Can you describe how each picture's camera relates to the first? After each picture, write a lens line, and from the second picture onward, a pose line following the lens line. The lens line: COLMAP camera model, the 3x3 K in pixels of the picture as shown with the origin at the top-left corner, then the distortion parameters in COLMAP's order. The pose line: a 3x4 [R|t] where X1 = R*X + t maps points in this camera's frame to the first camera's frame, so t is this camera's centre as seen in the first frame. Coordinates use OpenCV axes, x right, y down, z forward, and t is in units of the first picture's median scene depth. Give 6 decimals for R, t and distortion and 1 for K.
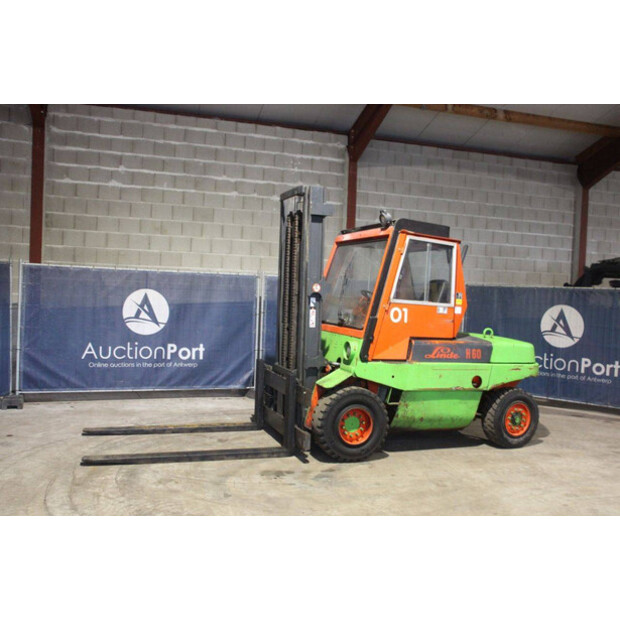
lens RADIAL K [[578.7, 0, 302.7], [0, 578.7, 318.9], [0, 0, 1]] dist [-0.063912, 0.000000]
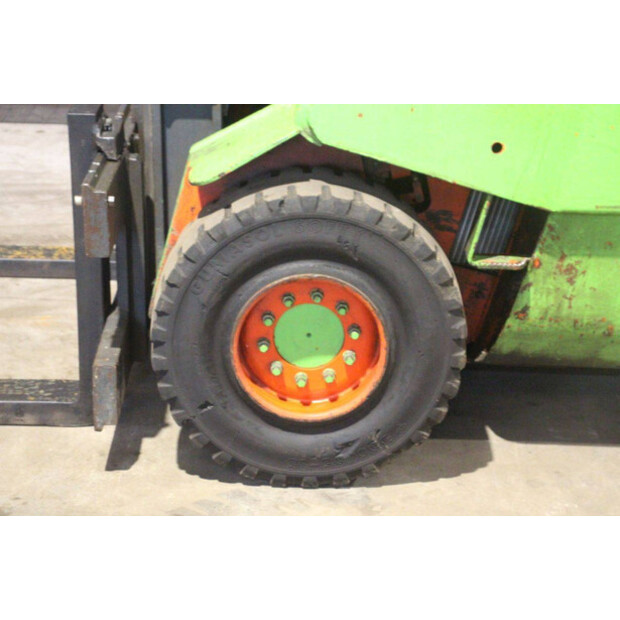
lens RADIAL K [[1409.7, 0, 311.9], [0, 1409.7, 309.3], [0, 0, 1]] dist [0.372349, 0.000000]
pose [[0.949273, 0.098160, -0.298740, 0.235229], [-0.003710, 0.953459, 0.301500, -0.005750], [0.314432, -0.285098, 0.905457, 0.418777]]
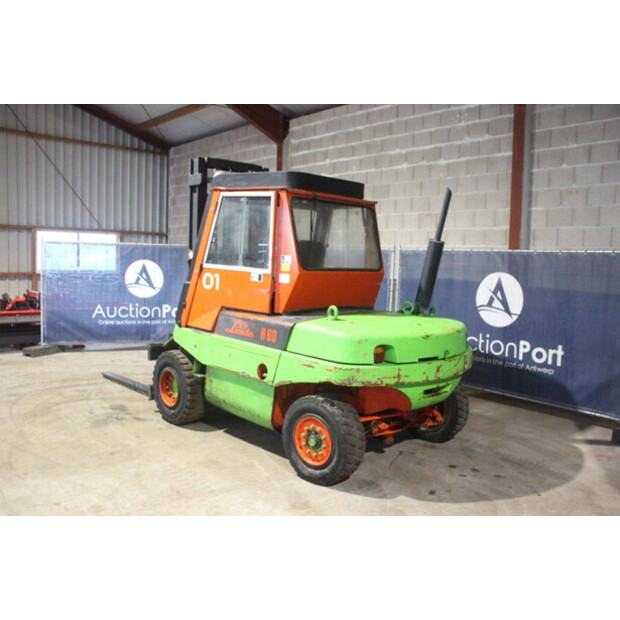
lens RADIAL K [[546.8, 0, 322.8], [0, 546.8, 319.4], [0, 0, 1]] dist [-0.115234, 0.098648]
pose [[0.438140, 0.069953, -0.896181, 0.941245], [-0.057929, 0.997092, 0.049509, 0.000371], [0.897038, 0.030223, 0.440918, 0.721414]]
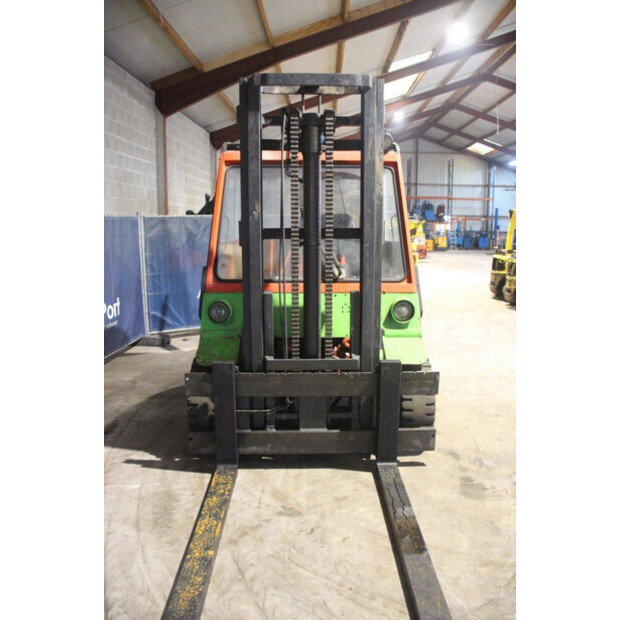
lens RADIAL K [[513.9, 0, 304.7], [0, 513.9, 304.8], [0, 0, 1]] dist [-0.141511, 0.113728]
pose [[0.327033, -0.190412, 0.925631, -0.550988], [0.059472, 0.981696, 0.180933, -0.079570], [-0.943140, -0.004122, 0.332371, 0.811657]]
